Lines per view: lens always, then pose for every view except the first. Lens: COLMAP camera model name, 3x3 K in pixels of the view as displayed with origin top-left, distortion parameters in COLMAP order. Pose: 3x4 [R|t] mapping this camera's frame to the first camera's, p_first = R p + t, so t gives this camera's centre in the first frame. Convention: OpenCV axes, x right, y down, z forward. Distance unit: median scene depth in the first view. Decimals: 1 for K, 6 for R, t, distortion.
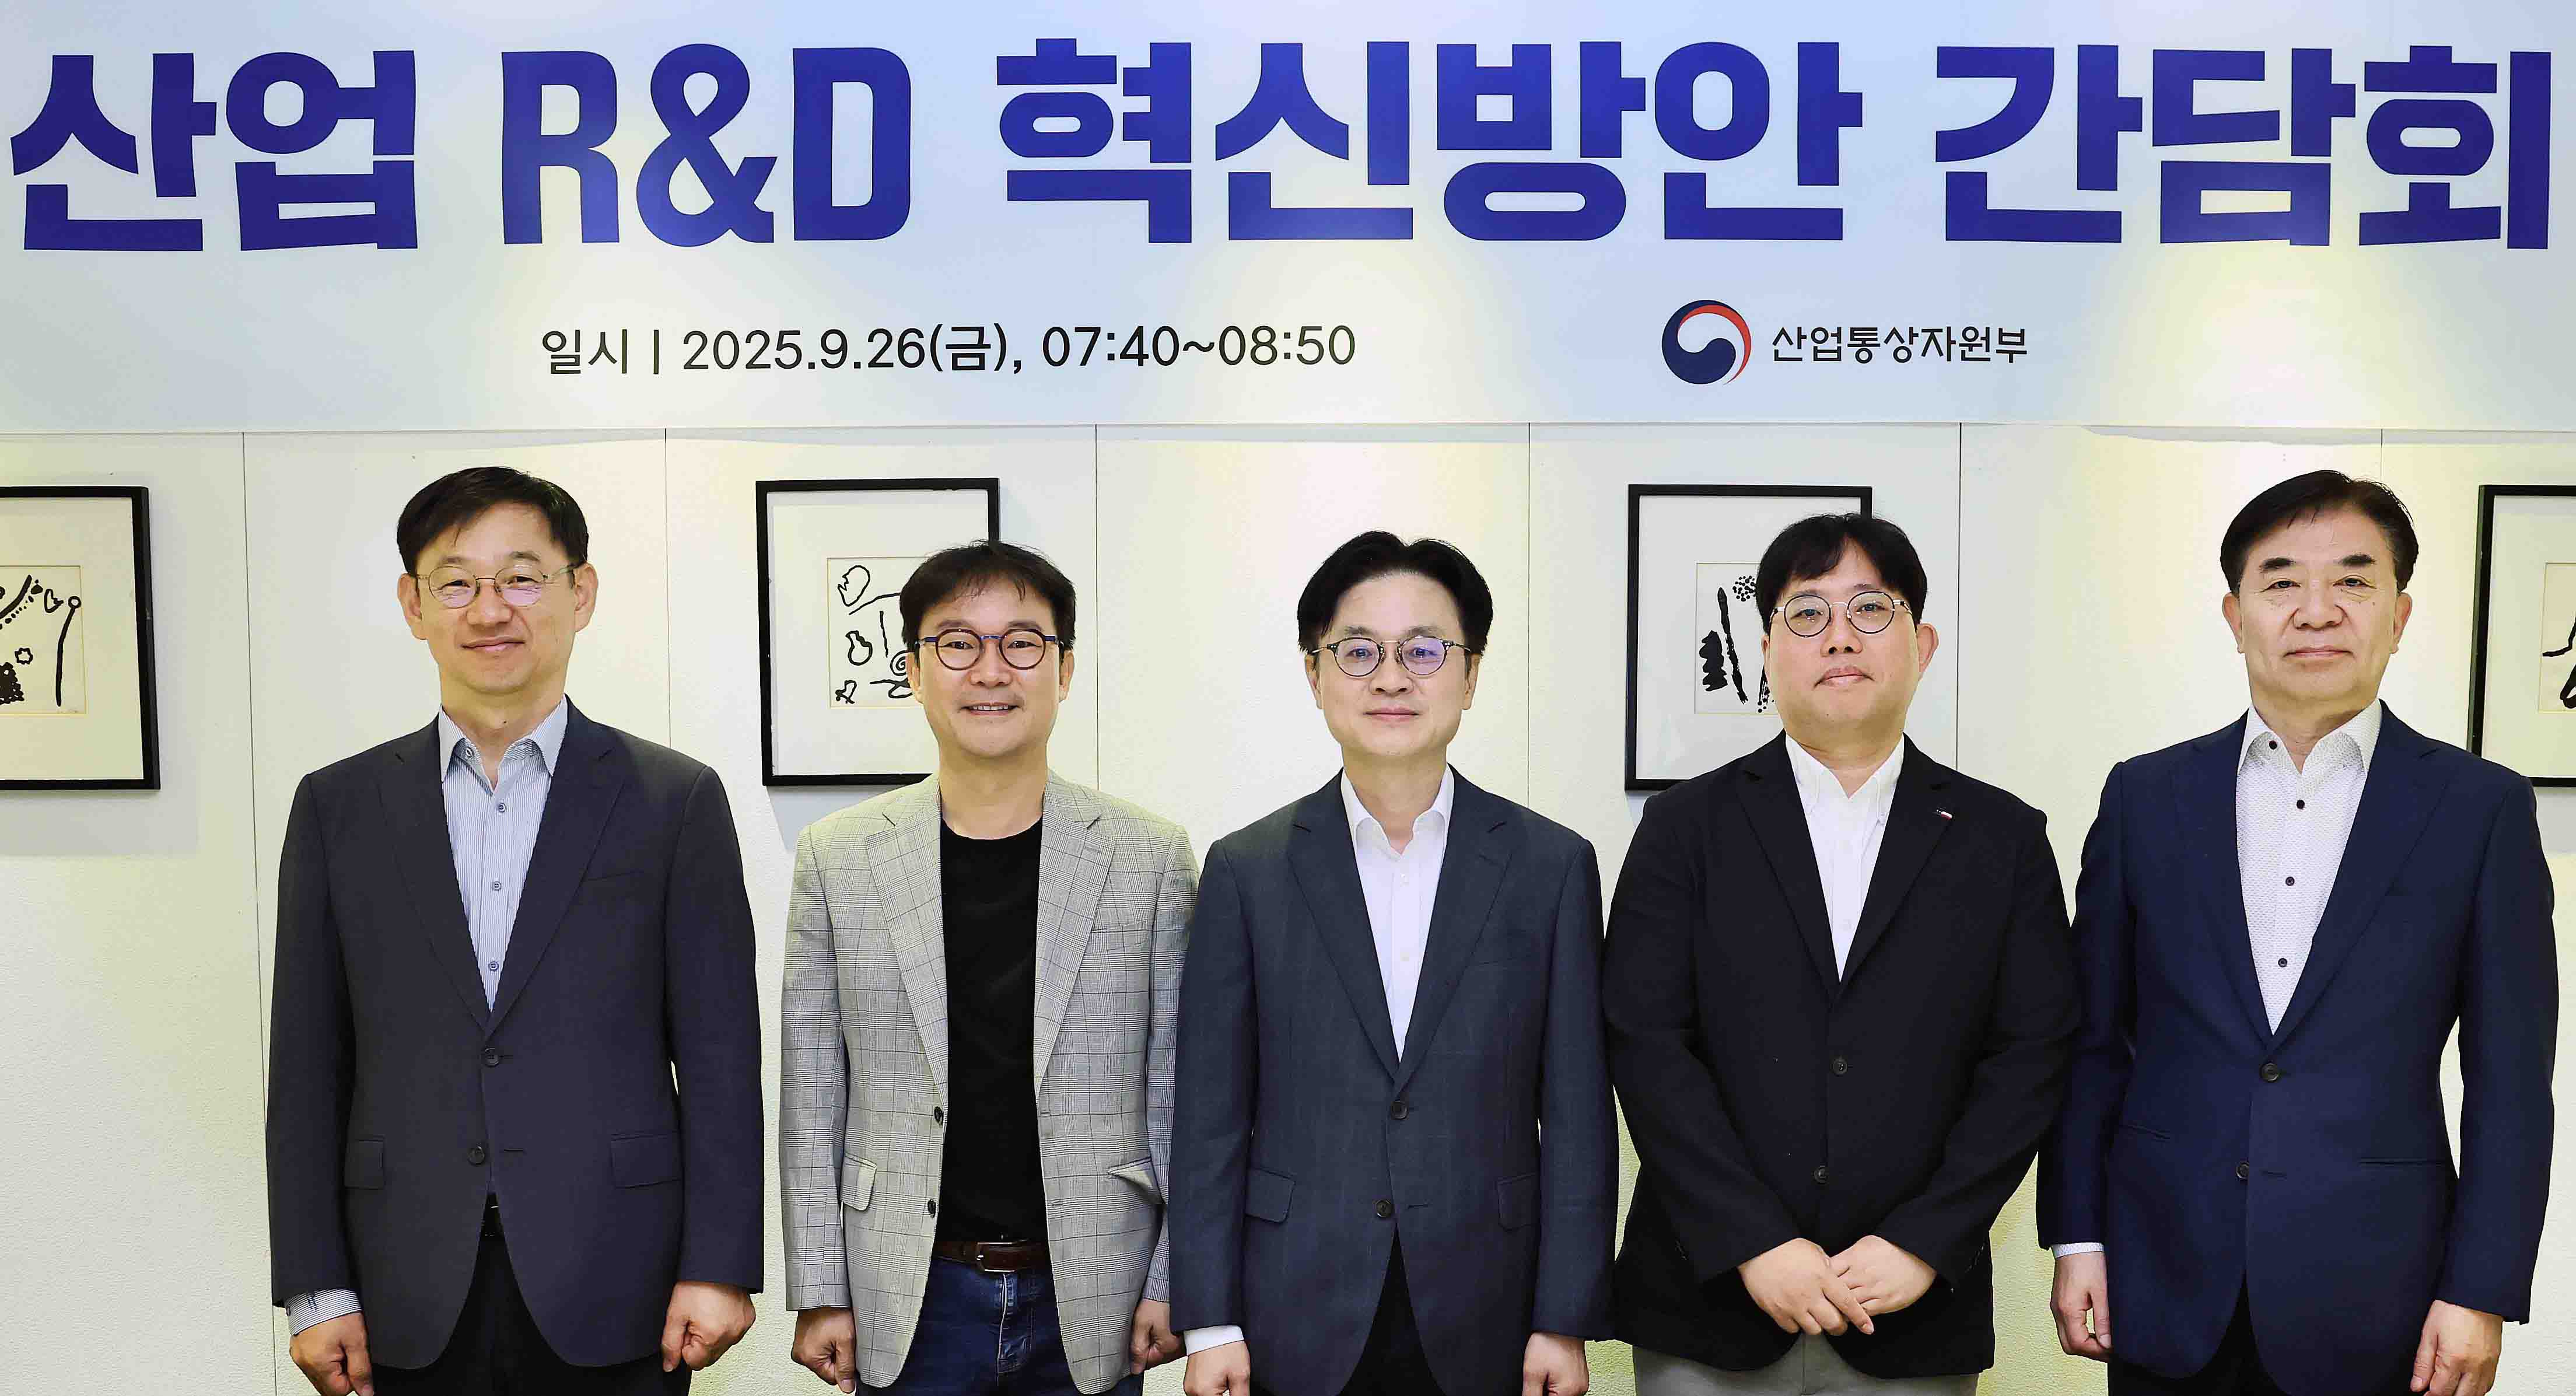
lens RADIAL K [[1823.8, 0, 1306.5], [0, 1823.8, 763.1], [0, 0, 1]] dist [-0.049031, 0.022676]
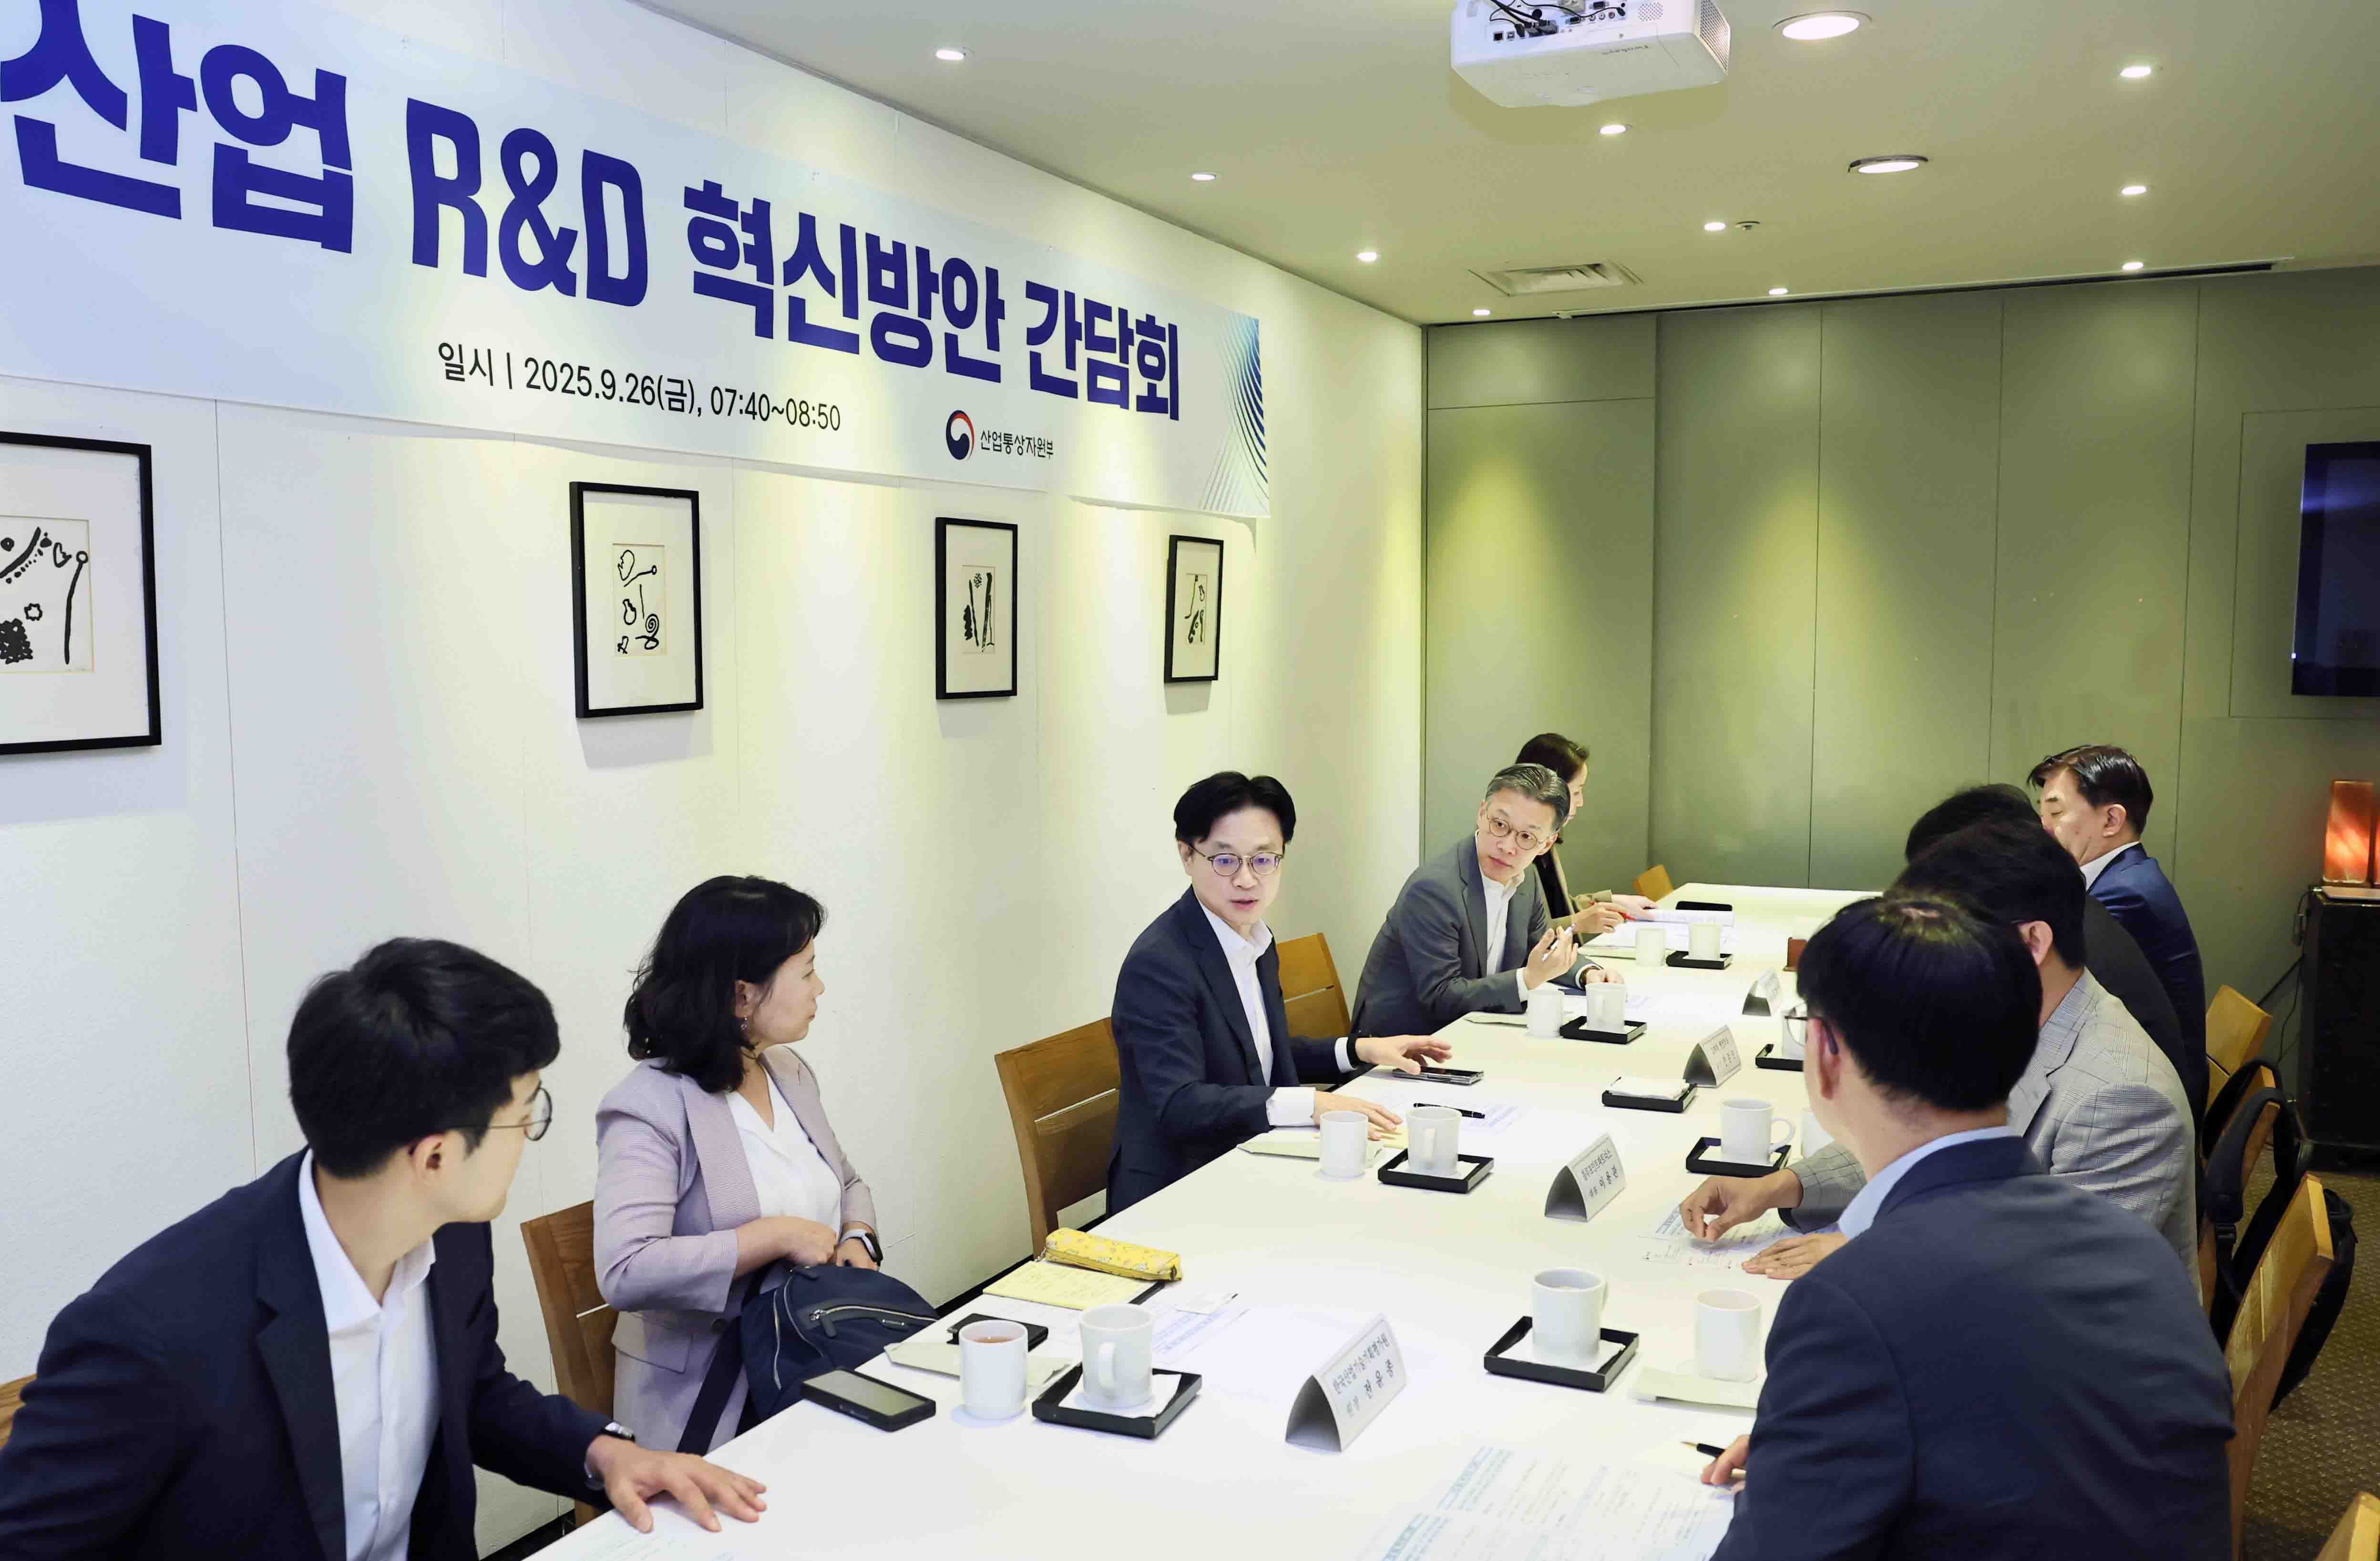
lens RADIAL K [[1986.2, 0, 1188.0], [0, 1986.2, 787.0], [0, 0, 1]] dist [-0.007245, -0.021740]
pose [[0.445552, -0.071255, 0.892416, -1.385167], [0.052712, 0.997186, 0.053304, 0.009552], [-0.893703, 0.023292, 0.448054, -0.019235]]
